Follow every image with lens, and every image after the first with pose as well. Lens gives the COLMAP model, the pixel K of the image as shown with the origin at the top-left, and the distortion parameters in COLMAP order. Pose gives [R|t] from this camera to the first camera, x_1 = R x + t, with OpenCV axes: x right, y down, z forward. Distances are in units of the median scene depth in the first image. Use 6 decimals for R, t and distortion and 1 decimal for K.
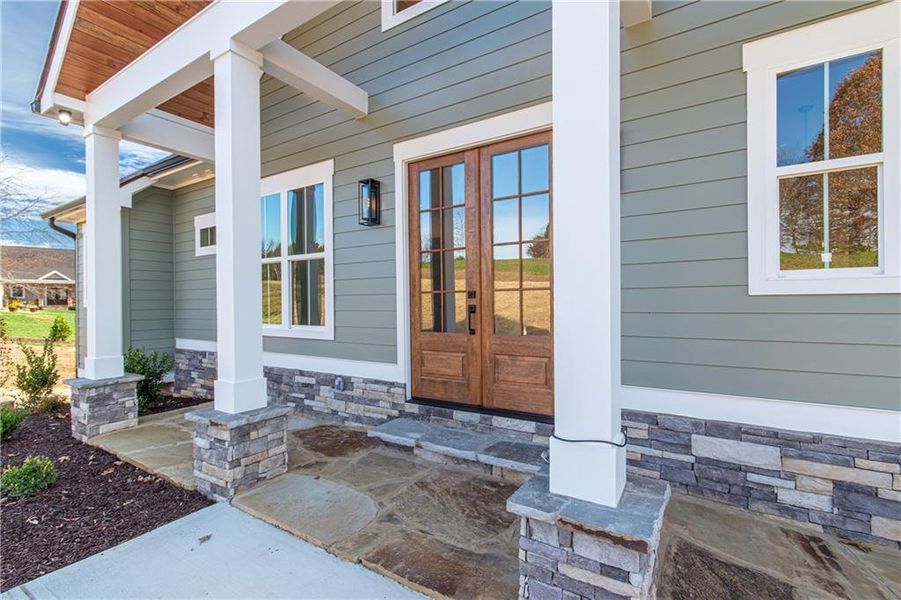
lens RADIAL K [[408.2, 0, 452.4], [0, 408.2, 306.4], [0, 0, 1]] dist [-0.000141, -0.000519]
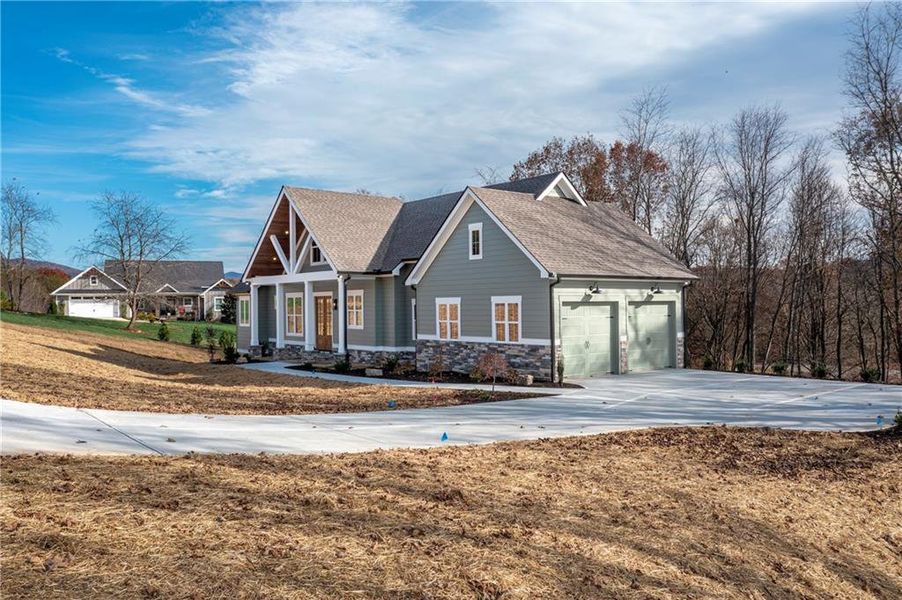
lens RADIAL K [[727.5, 0, 451.0], [0, 727.5, 300.0], [0, 0, 1]] dist [-0.006875, -0.005010]
pose [[0.945043, -0.005426, -0.326901, 4.153124], [0.002657, 0.999957, -0.008917, -0.259435], [0.326936, 0.007559, 0.945016, -6.428220]]
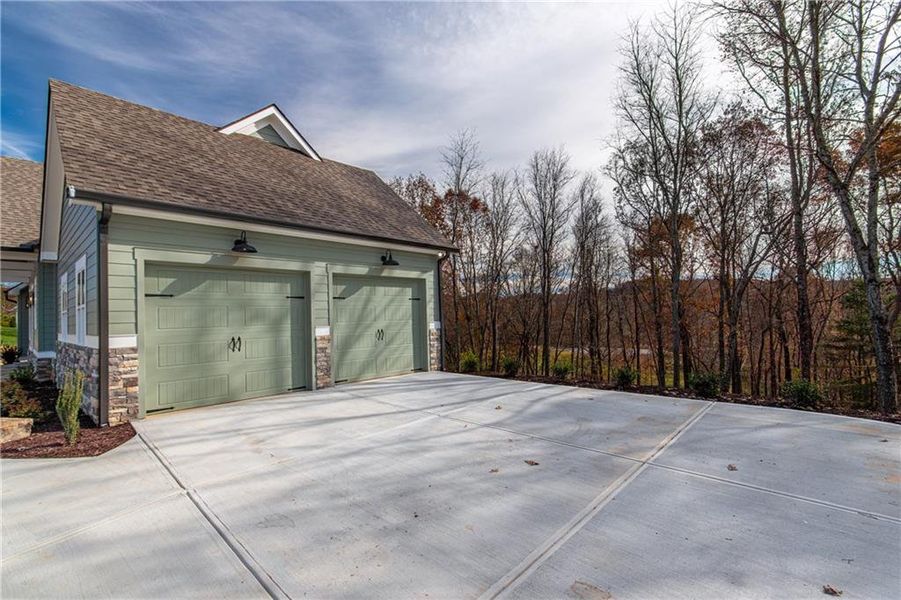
lens RADIAL K [[408.2, 0, 452.4], [0, 408.2, 306.4], [0, 0, 1]] dist [-0.000141, -0.000519]
pose [[0.982303, -0.026916, -0.185353, 4.601103], [0.022200, 0.999376, -0.027476, -0.040409], [0.185977, 0.022875, 0.982288, -2.053893]]
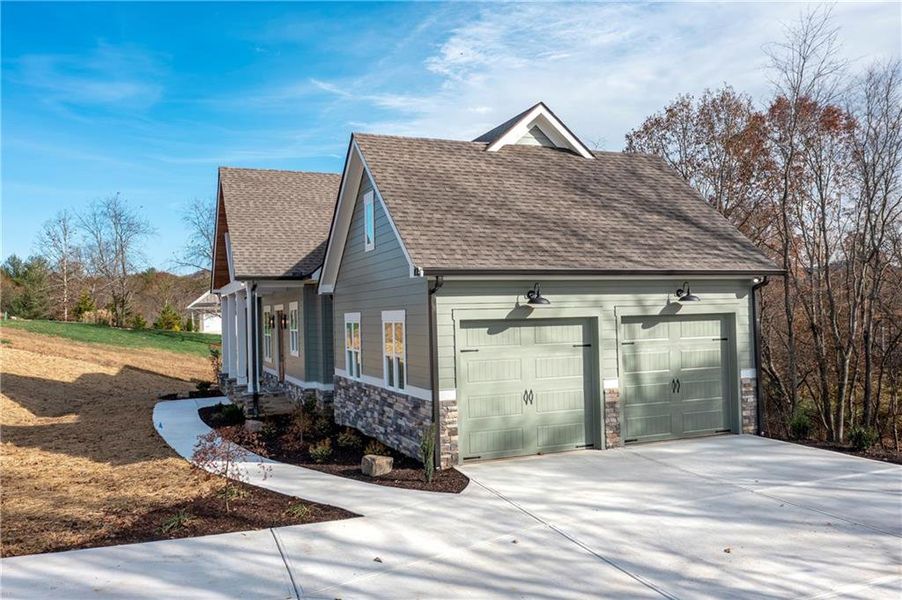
lens RADIAL K [[727.5, 0, 451.0], [0, 727.5, 300.0], [0, 0, 1]] dist [-0.006875, -0.005010]
pose [[0.811754, -0.025115, -0.583459, 4.913402], [0.016650, 0.999664, -0.019865, -0.321429], [0.583762, 0.006411, 0.811900, -3.274690]]
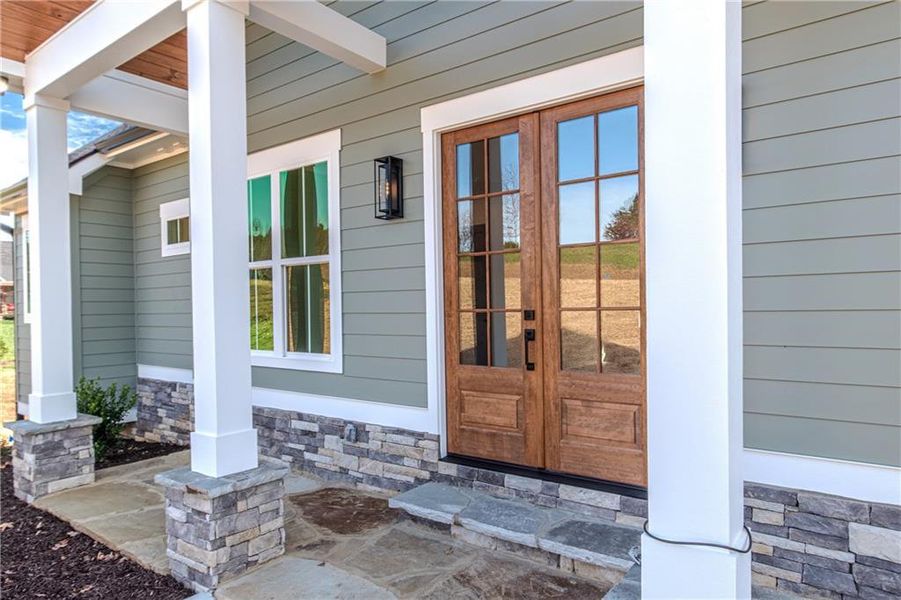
lens RADIAL K [[567.0, 0, 453.3], [0, 567.0, 315.4], [0, 0, 1]] dist [-0.004562, 0.007067]
pose [[0.996582, -0.004269, -0.082500, -0.004414], [0.004956, 0.999955, 0.008126, -0.036794], [0.082462, -0.008508, 0.996558, -0.012728]]
